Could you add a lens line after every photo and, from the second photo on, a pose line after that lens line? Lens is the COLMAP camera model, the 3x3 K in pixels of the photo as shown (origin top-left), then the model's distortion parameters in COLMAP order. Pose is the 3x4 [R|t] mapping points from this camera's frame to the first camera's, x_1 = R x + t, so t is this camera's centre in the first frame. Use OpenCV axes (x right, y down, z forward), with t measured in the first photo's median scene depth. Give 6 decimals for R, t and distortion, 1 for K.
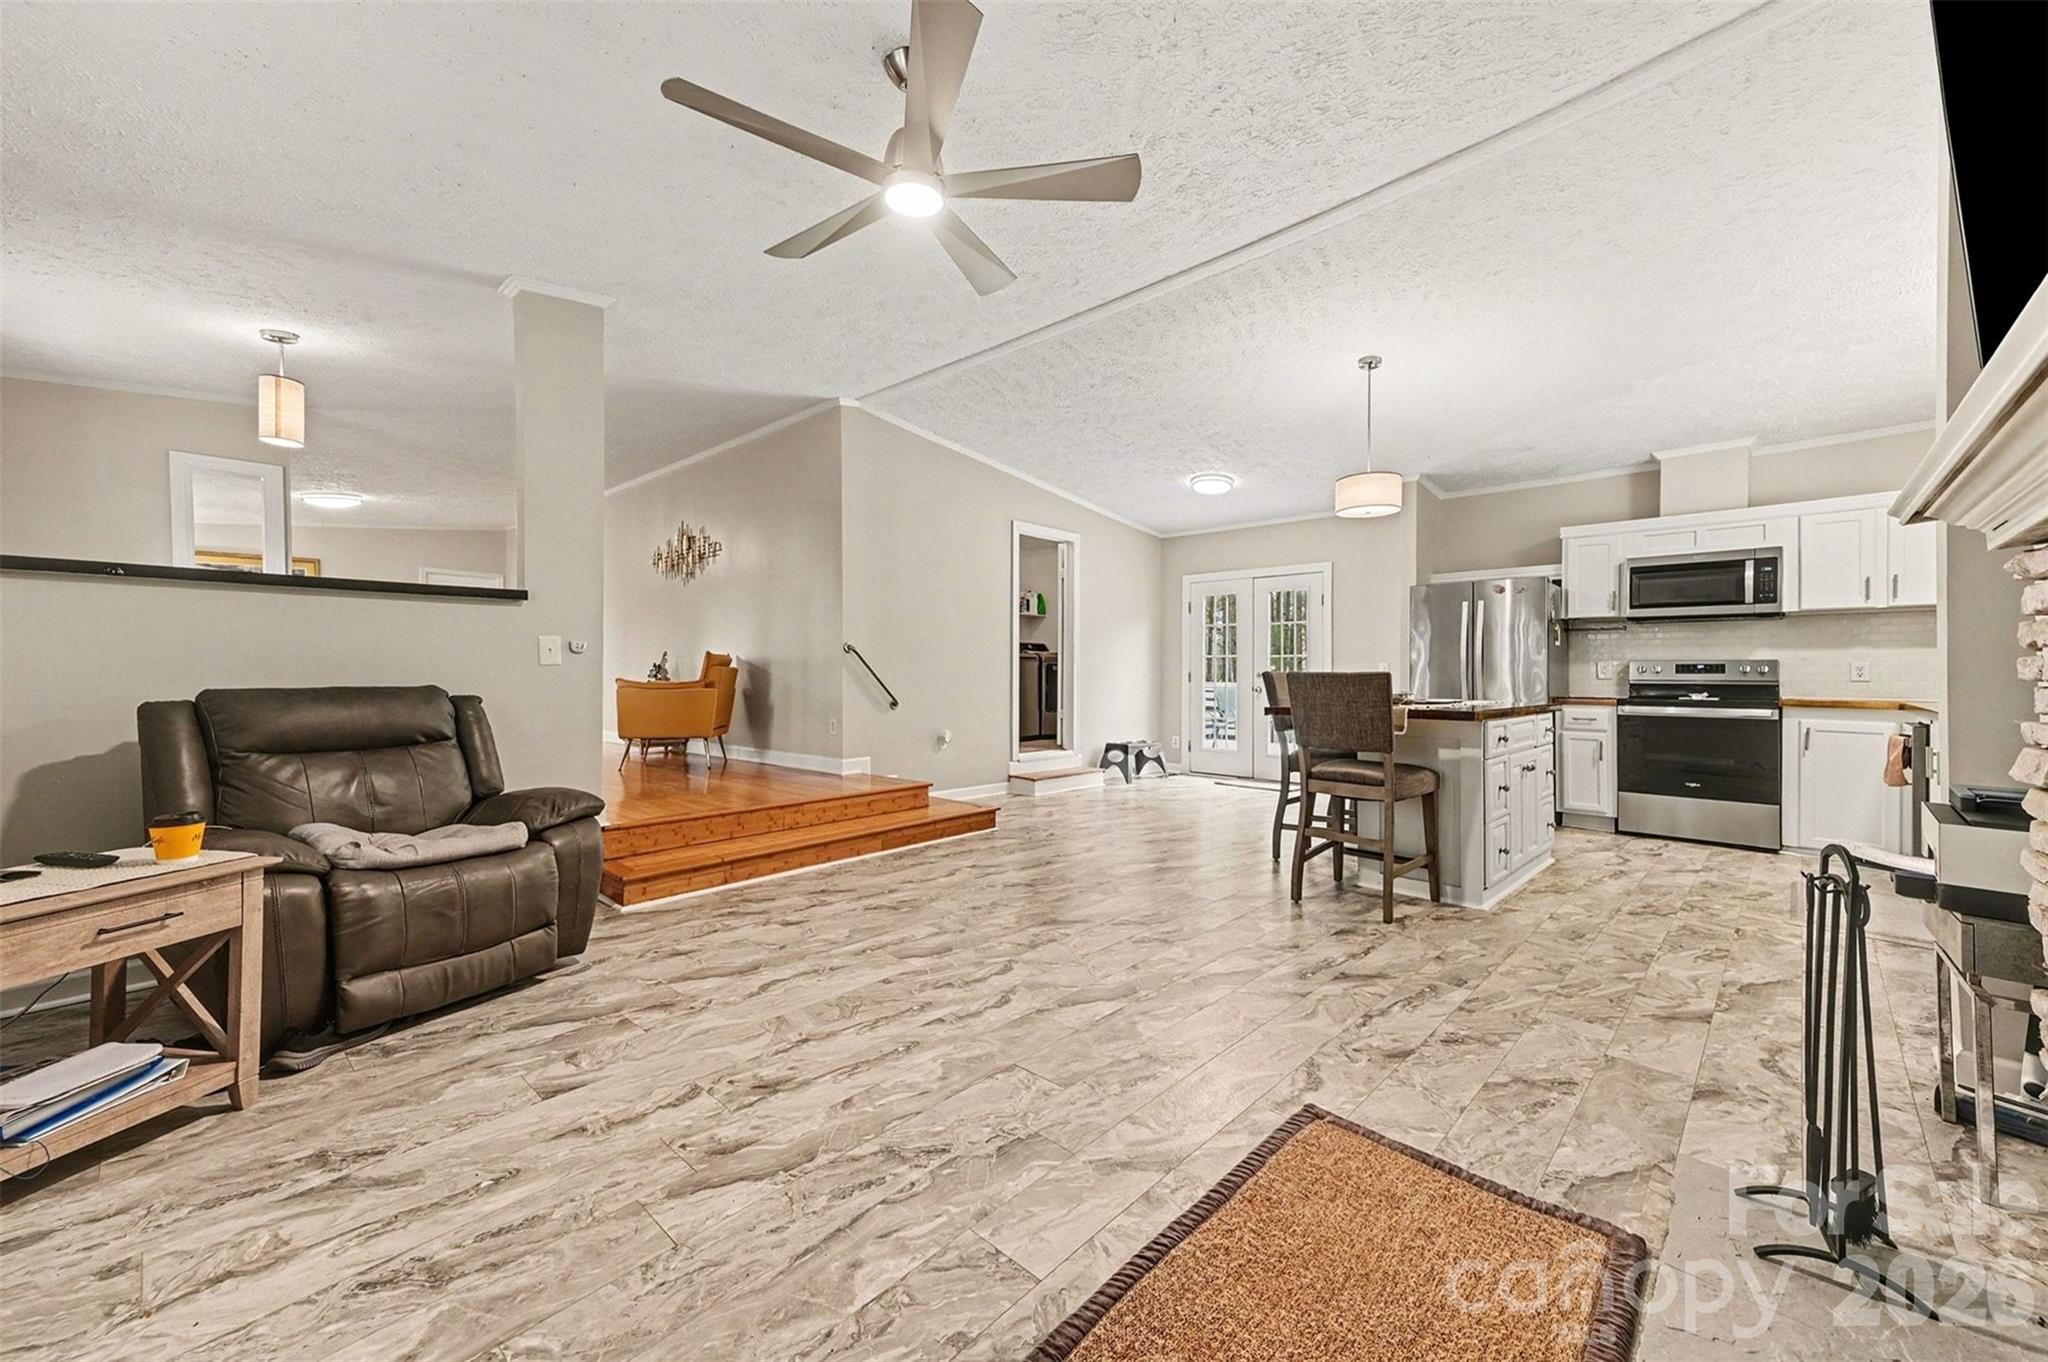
lens RADIAL K [[794.8, 0, 1013.9], [0, 794.8, 670.3], [0, 0, 1]] dist [0.060851, 0.000574]
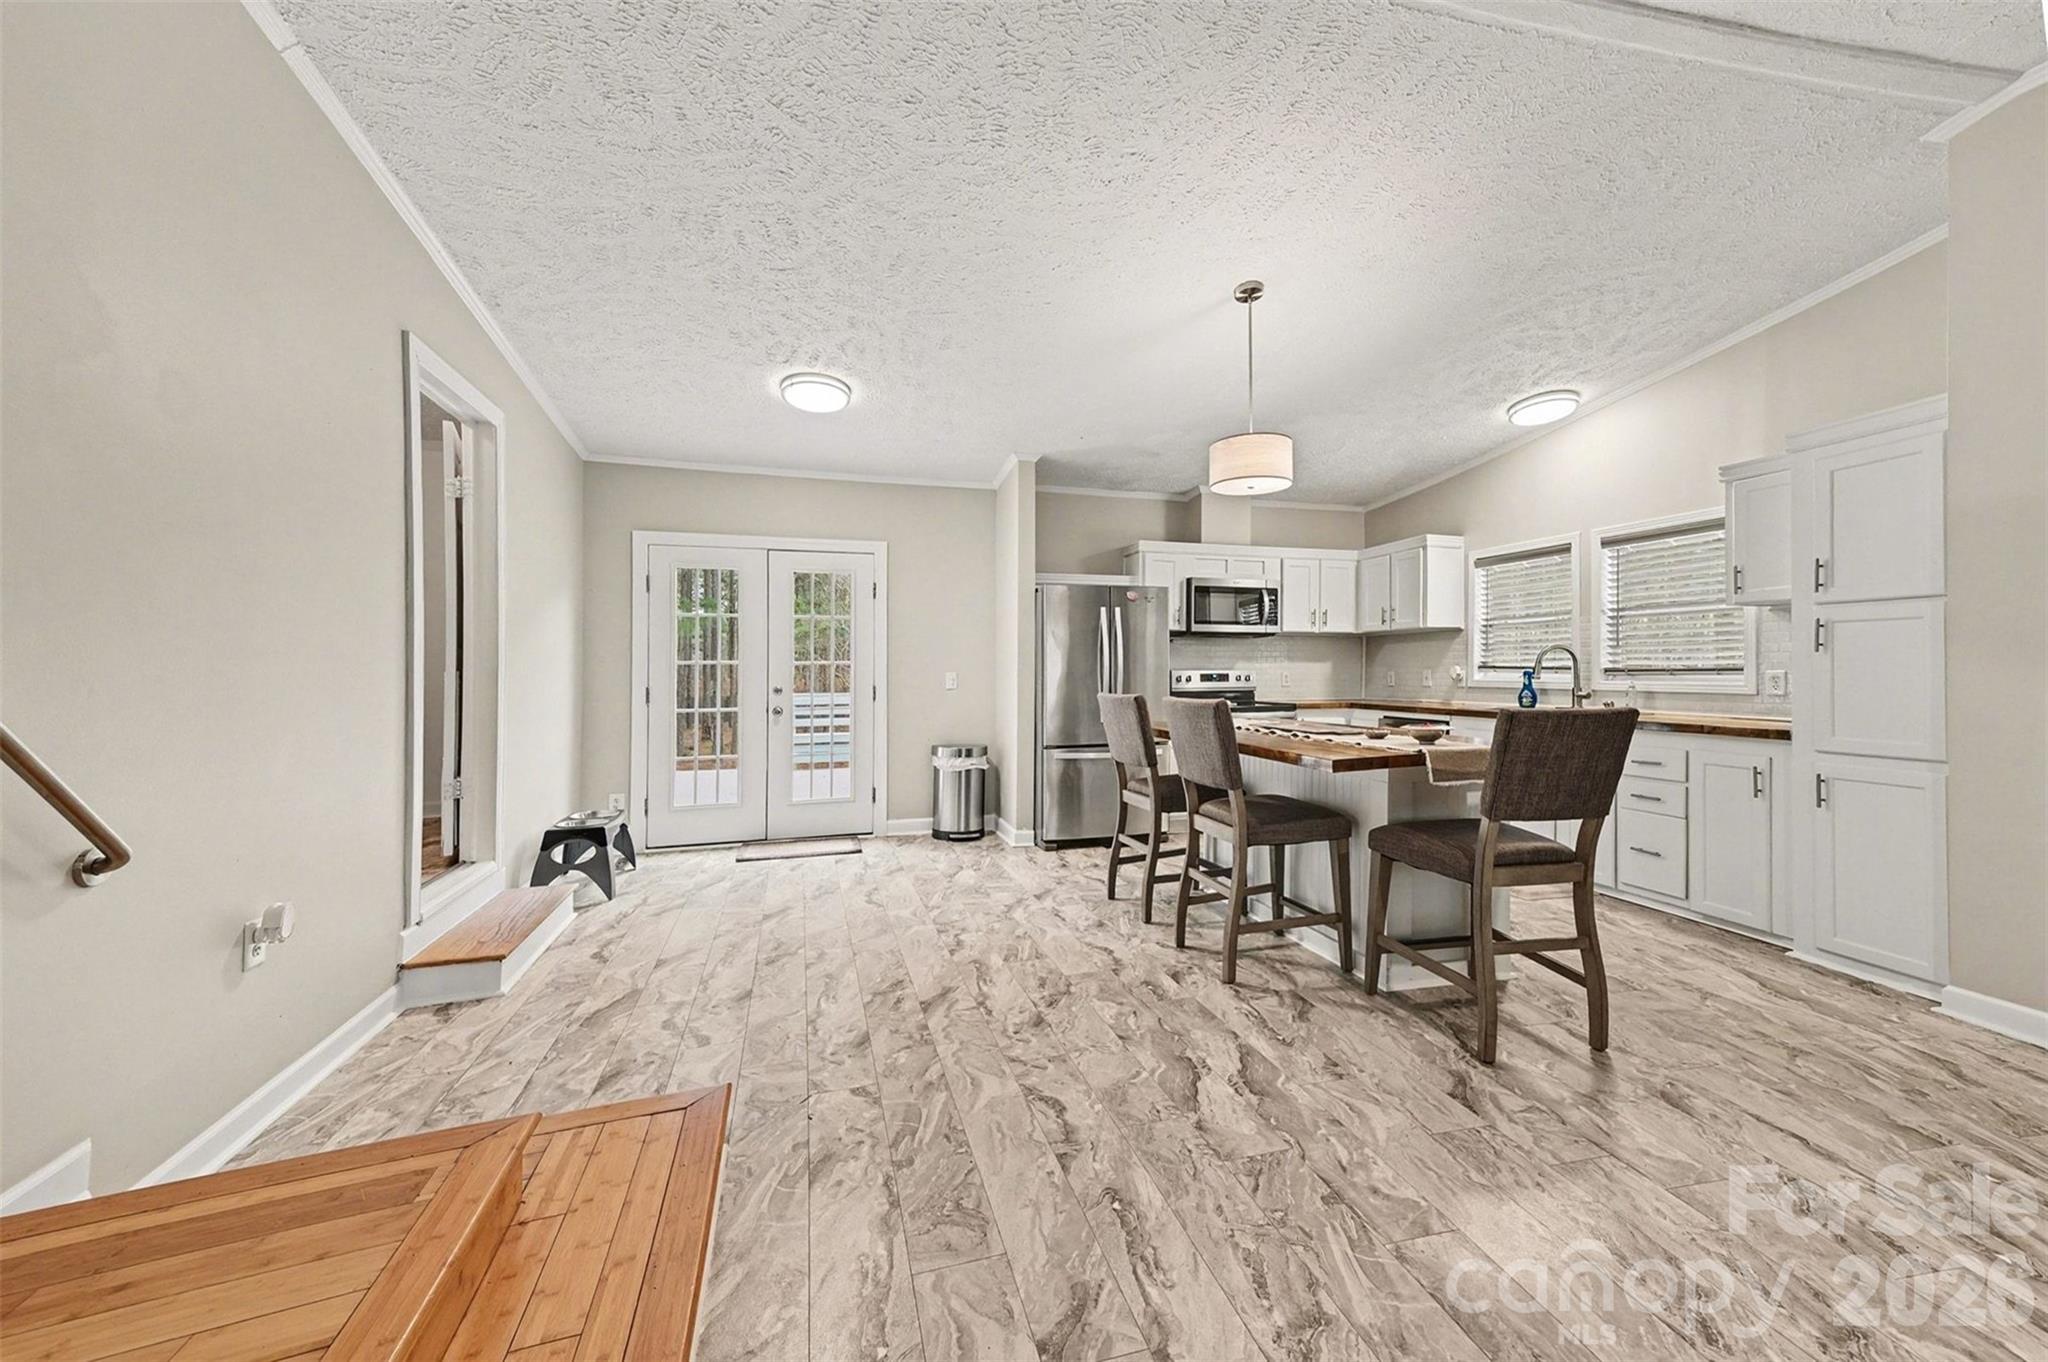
lens RADIAL K [[794.8, 0, 1018.1], [0, 794.8, 660.3], [0, 0, 1]] dist [0.060851, 0.000574]
pose [[0.493130, -0.000620, 0.869955, -0.539661], [0.004647, 0.999987, -0.001922, -0.049467], [-0.869943, 0.004990, 0.493127, 1.313877]]
